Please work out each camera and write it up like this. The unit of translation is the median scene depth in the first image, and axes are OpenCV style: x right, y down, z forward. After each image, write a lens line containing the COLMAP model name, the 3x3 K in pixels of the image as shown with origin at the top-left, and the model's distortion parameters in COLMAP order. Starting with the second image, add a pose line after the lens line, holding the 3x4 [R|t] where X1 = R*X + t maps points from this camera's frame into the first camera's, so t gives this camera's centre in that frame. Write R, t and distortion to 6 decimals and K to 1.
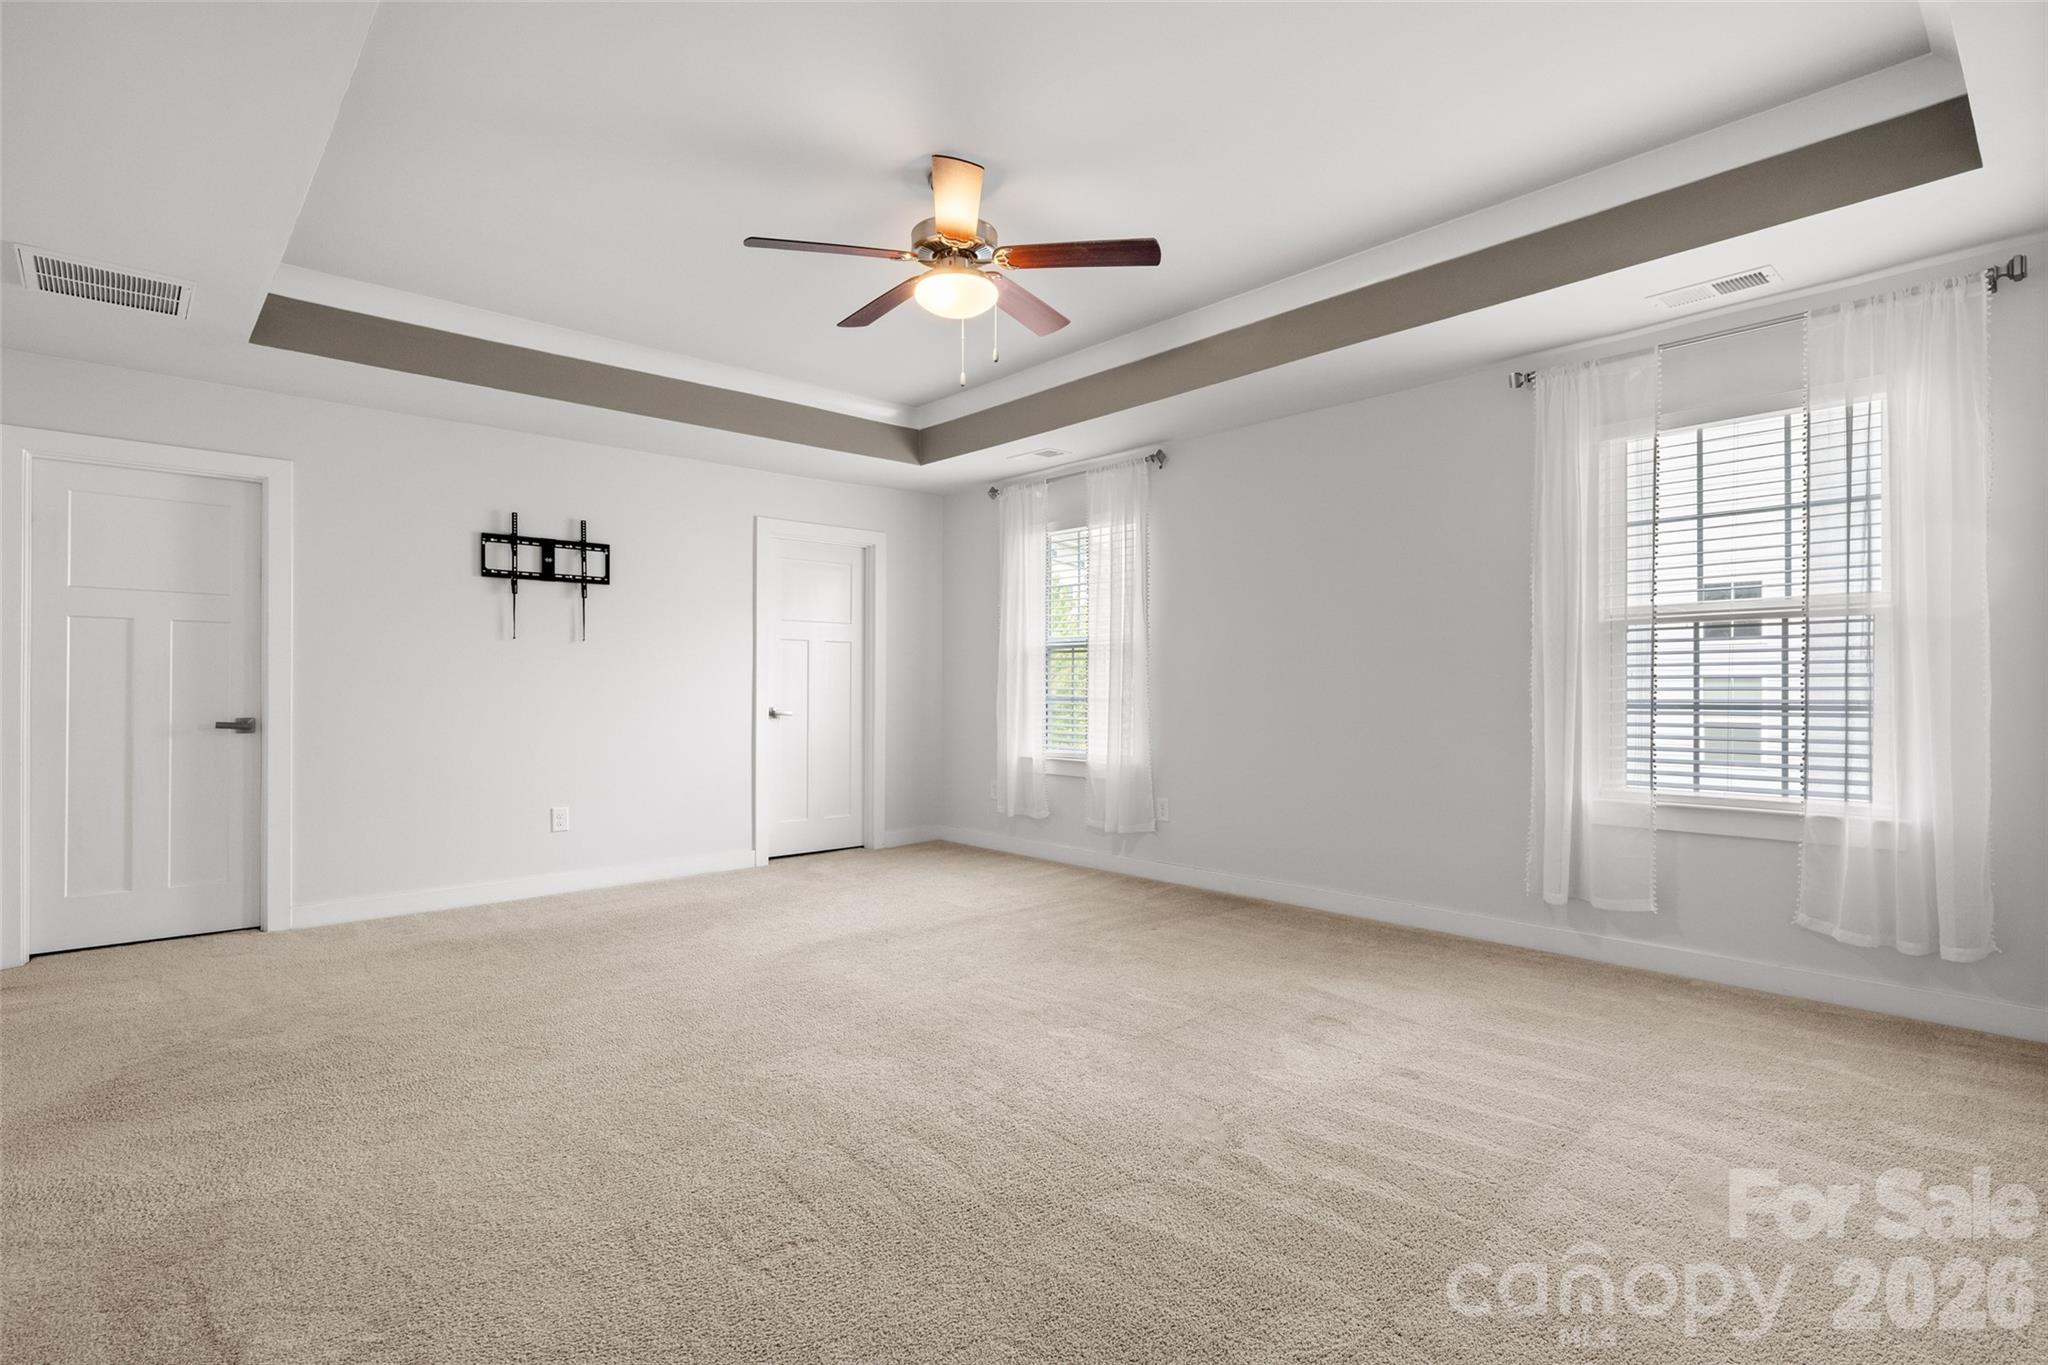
lens RADIAL K [[983.3, 0, 1014.7], [0, 983.3, 689.2], [0, 0, 1]] dist [-0.001151, -0.000137]
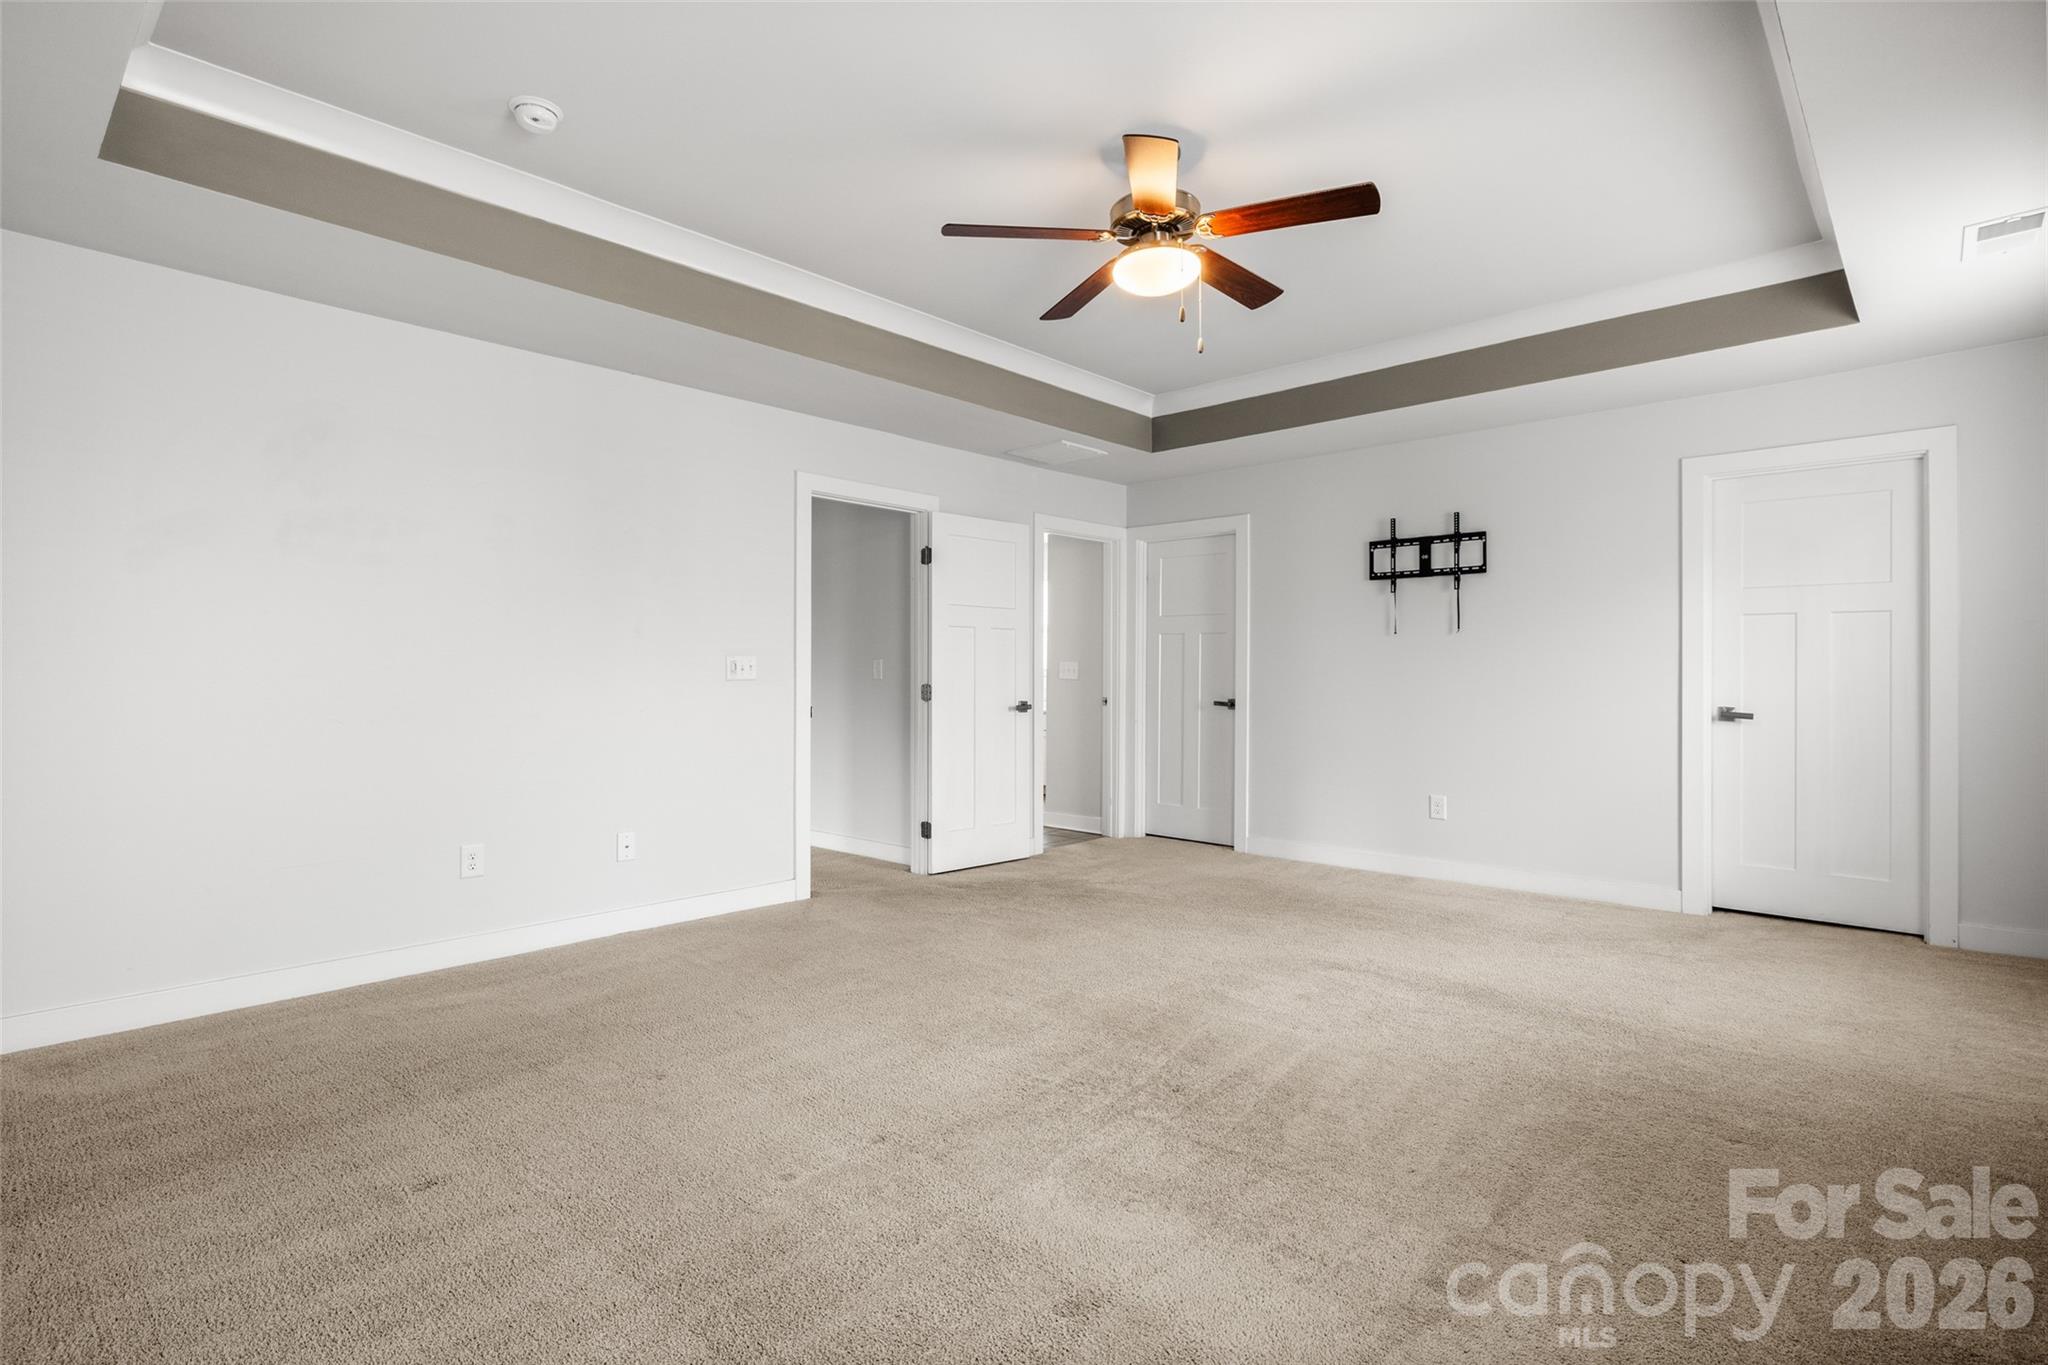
lens RADIAL K [[983.3, 0, 1027.5], [0, 983.3, 666.8], [0, 0, 1]] dist [-0.001151, -0.000137]
pose [[0.102743, -0.006894, -0.994684, 0.521104], [-0.005198, 0.999959, -0.007468, -0.004417], [0.994694, 0.005937, 0.102703, 0.471092]]
